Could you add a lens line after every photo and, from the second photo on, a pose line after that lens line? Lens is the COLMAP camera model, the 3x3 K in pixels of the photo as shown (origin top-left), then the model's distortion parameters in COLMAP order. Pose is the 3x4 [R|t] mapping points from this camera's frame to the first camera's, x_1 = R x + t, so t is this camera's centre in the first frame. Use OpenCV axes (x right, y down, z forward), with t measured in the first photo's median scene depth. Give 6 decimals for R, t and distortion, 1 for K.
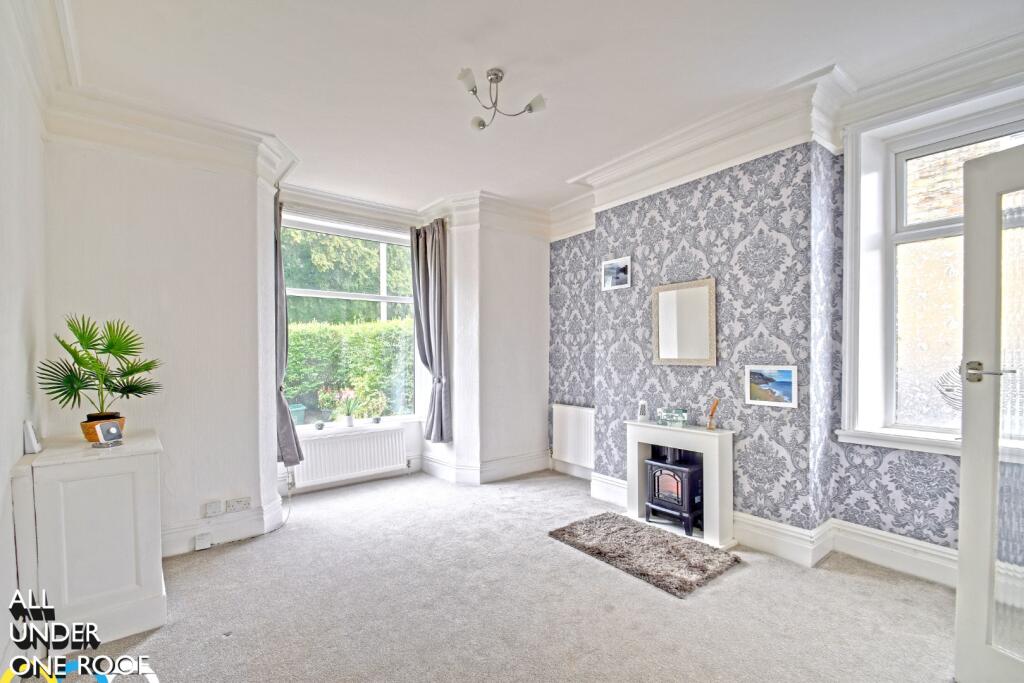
lens RADIAL K [[435.0, 0, 512.1], [0, 435.0, 354.4], [0, 0, 1]] dist [0.001095, 0.000013]
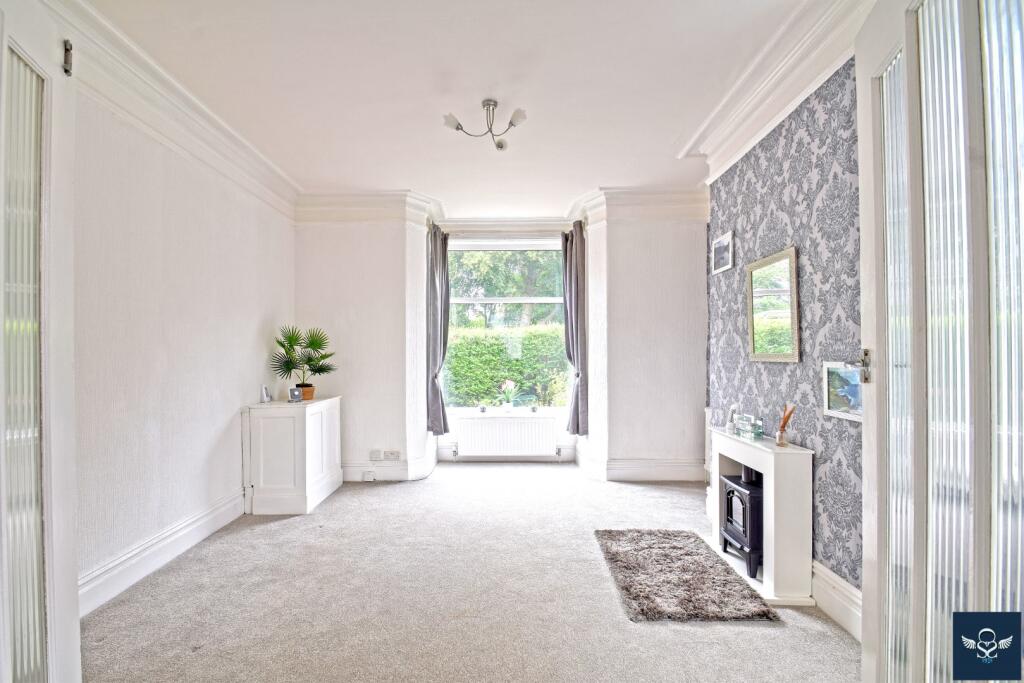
lens RADIAL K [[441.0, 0, 509.4], [0, 441.0, 345.1], [0, 0, 1]] dist [-0.012417, -0.000253]
pose [[0.792902, -0.009672, -0.609272, 0.537456], [-0.001834, 0.999832, -0.018258, 0.011104], [0.609346, 0.015594, 0.792751, 0.093925]]
